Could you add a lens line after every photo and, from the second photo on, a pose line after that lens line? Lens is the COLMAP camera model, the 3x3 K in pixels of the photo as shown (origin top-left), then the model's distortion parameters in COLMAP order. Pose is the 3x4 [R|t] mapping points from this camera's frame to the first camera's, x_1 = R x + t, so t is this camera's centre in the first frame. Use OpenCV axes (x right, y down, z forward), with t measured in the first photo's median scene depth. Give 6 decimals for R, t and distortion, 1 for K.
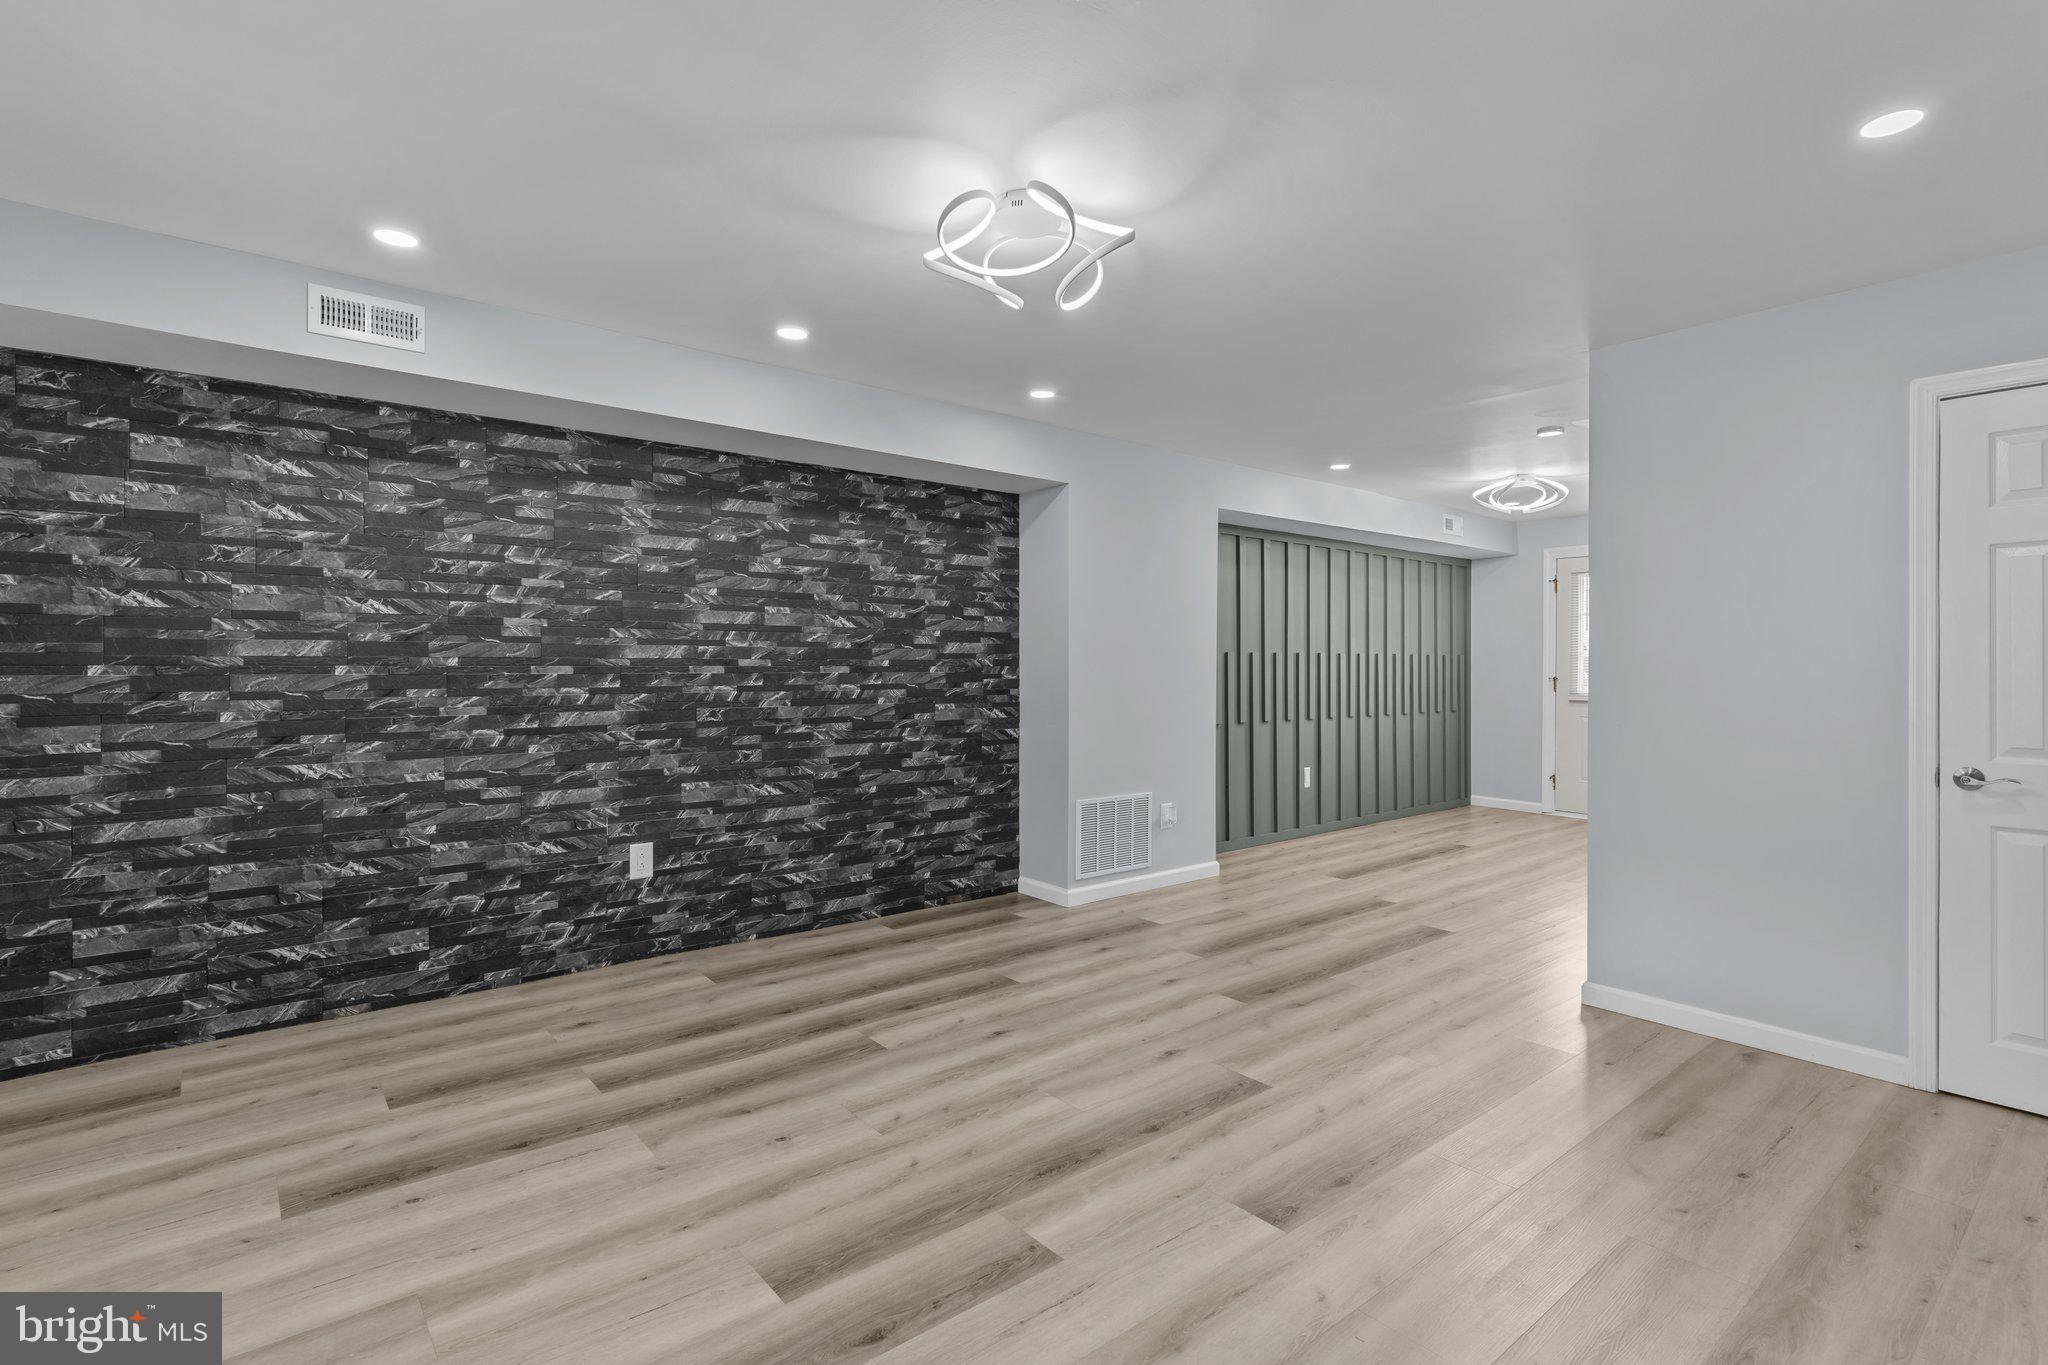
lens RADIAL K [[975.7, 0, 1039.7], [0, 975.7, 664.1], [0, 0, 1]] dist [0.003565, -0.001978]
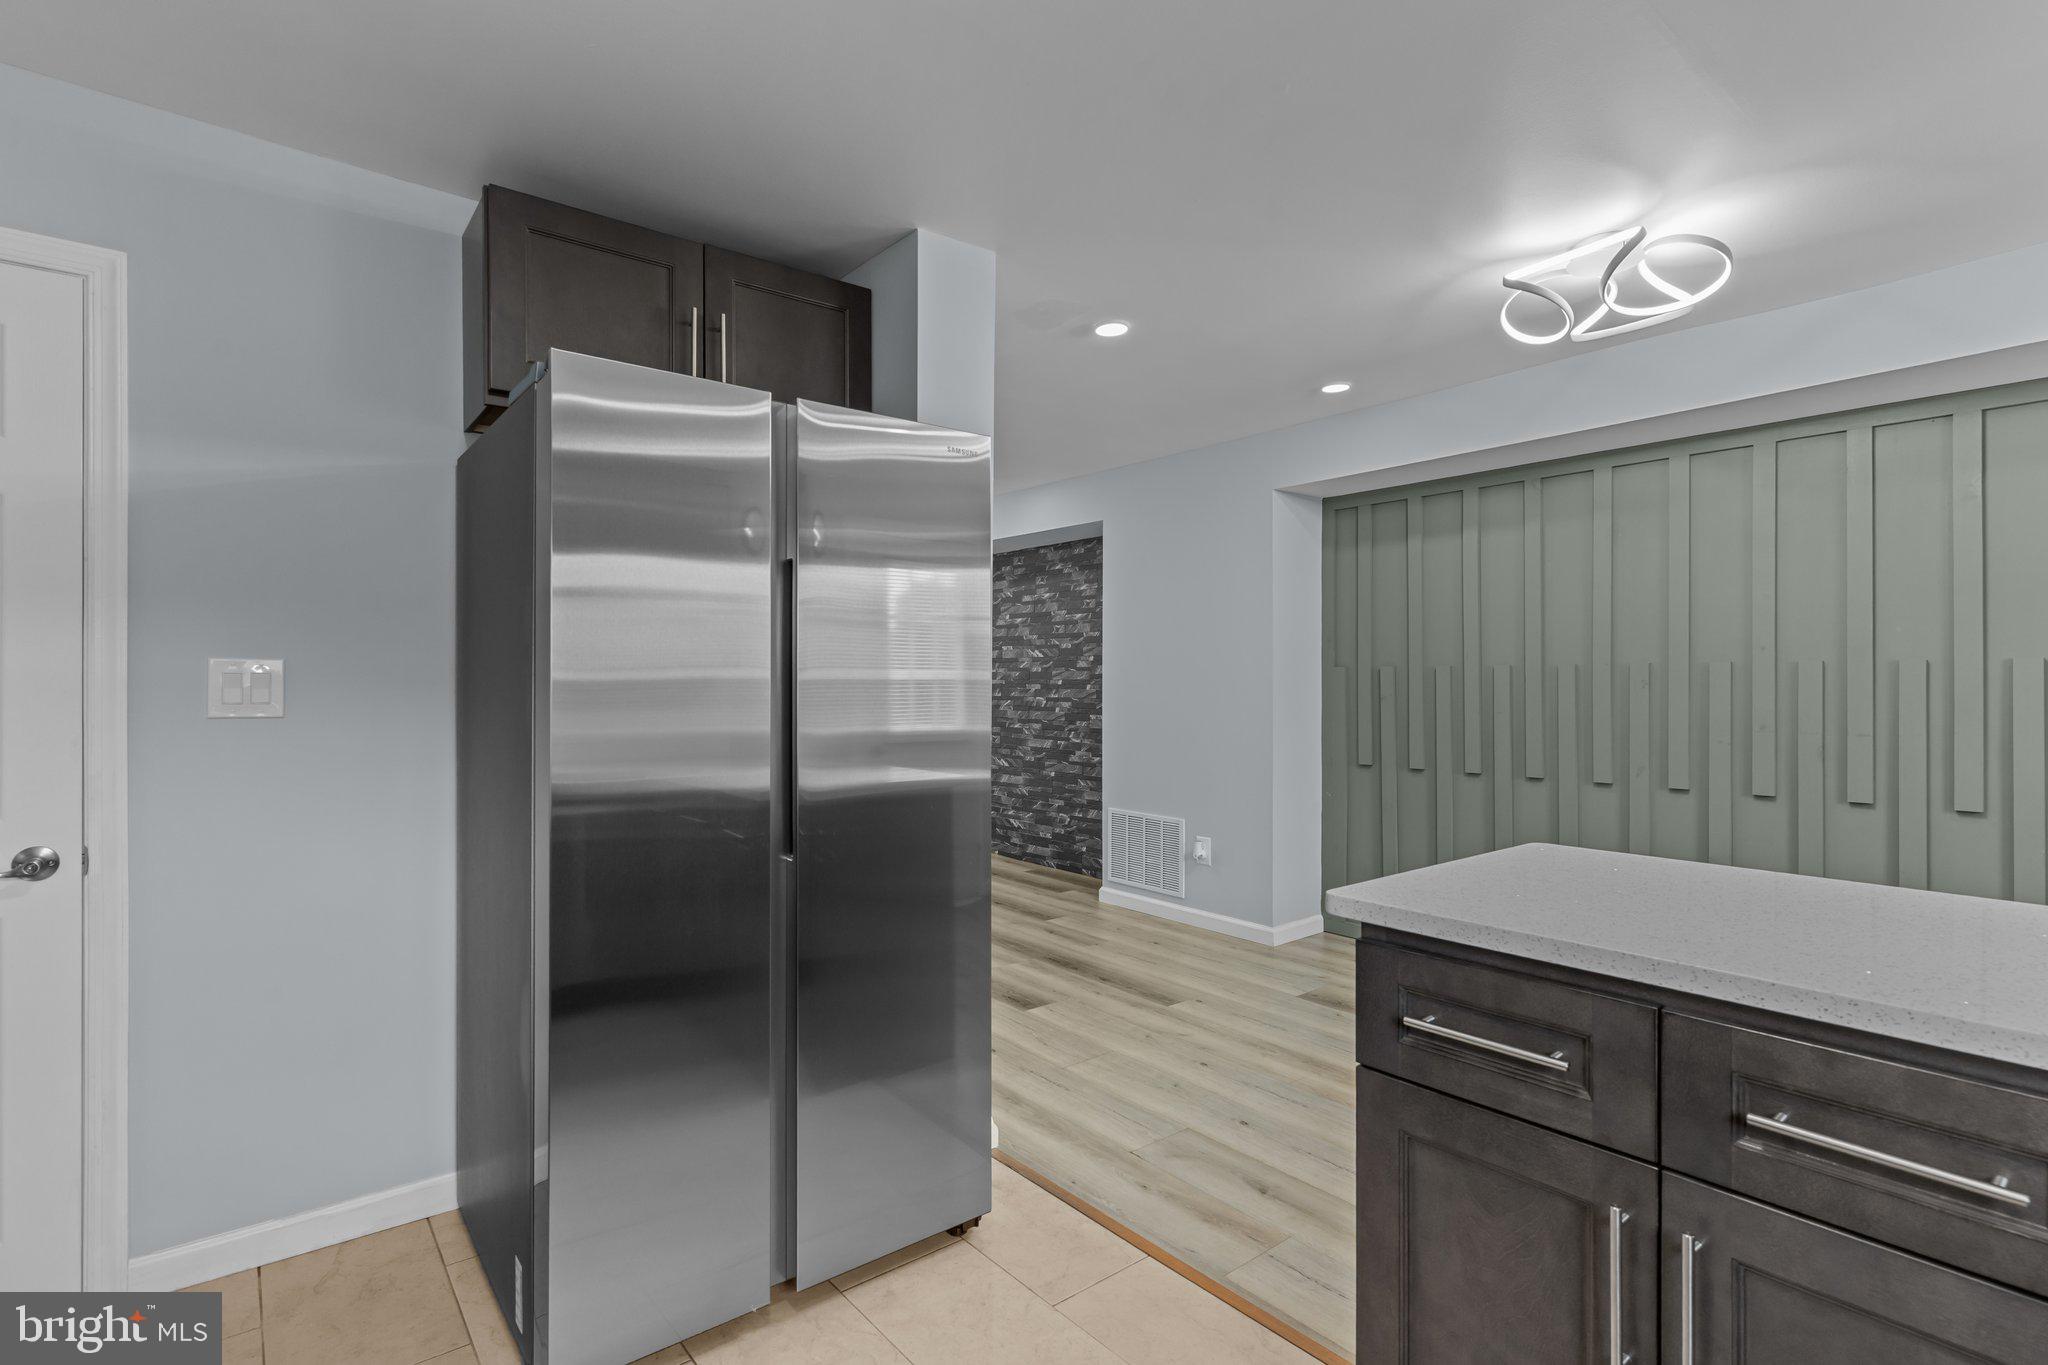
lens RADIAL K [[975.7, 0, 1029.7], [0, 975.7, 678.3], [0, 0, 1]] dist [0.003565, -0.001978]
pose [[-0.017986, -0.003619, -0.999832, 1.236208], [0.000349, 0.999993, -0.003626, -0.001466], [0.999838, -0.000414, -0.017984, 1.017066]]
